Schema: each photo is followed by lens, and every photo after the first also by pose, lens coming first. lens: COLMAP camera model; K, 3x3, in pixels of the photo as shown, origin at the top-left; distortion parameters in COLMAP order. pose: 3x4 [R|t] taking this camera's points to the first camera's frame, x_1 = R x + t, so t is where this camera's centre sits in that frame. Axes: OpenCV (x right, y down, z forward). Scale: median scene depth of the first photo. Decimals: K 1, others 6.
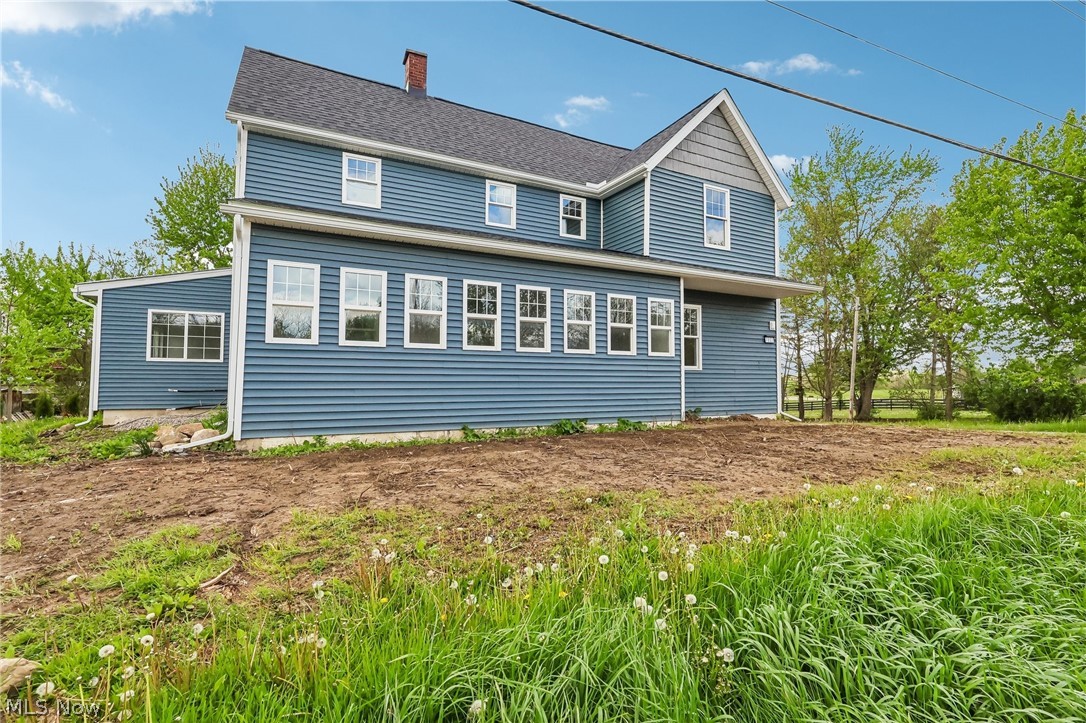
lens RADIAL K [[513.9, 0, 540.0], [0, 513.9, 355.8], [0, 0, 1]] dist [-0.000807, 0.004401]
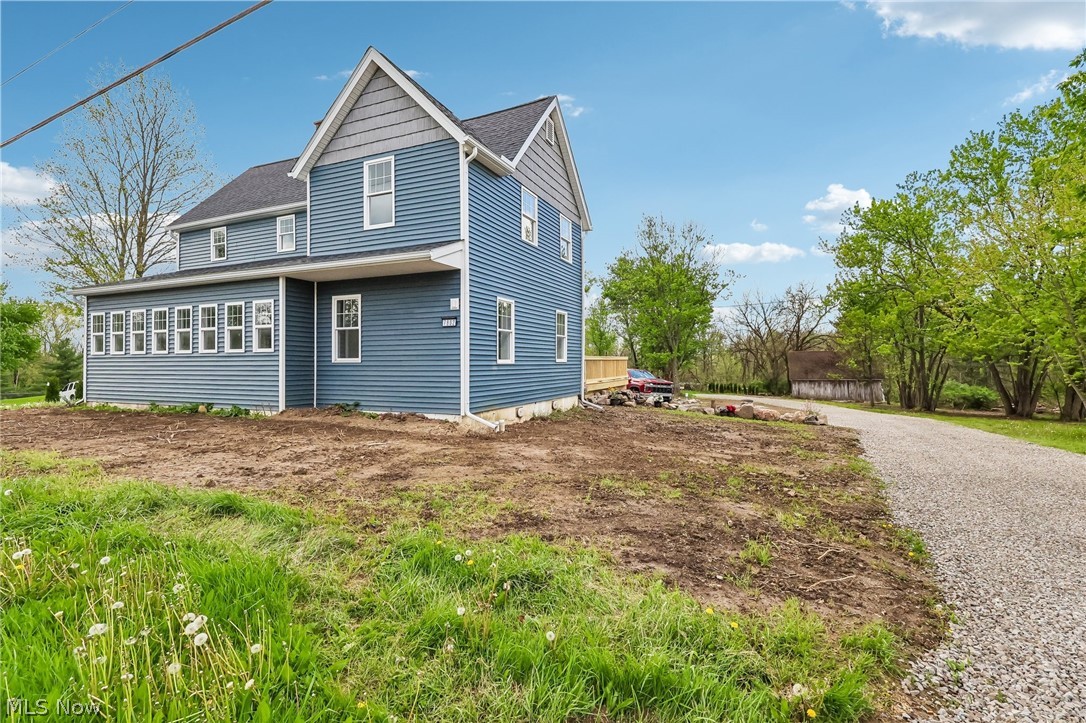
lens RADIAL K [[513.9, 0, 540.9], [0, 513.9, 366.5], [0, 0, 1]] dist [-0.000807, 0.004401]
pose [[0.618744, -0.003549, -0.785585, 1.330406], [0.043590, 0.998604, 0.029822, 0.022379], [0.784382, -0.052696, 0.618035, 0.702613]]
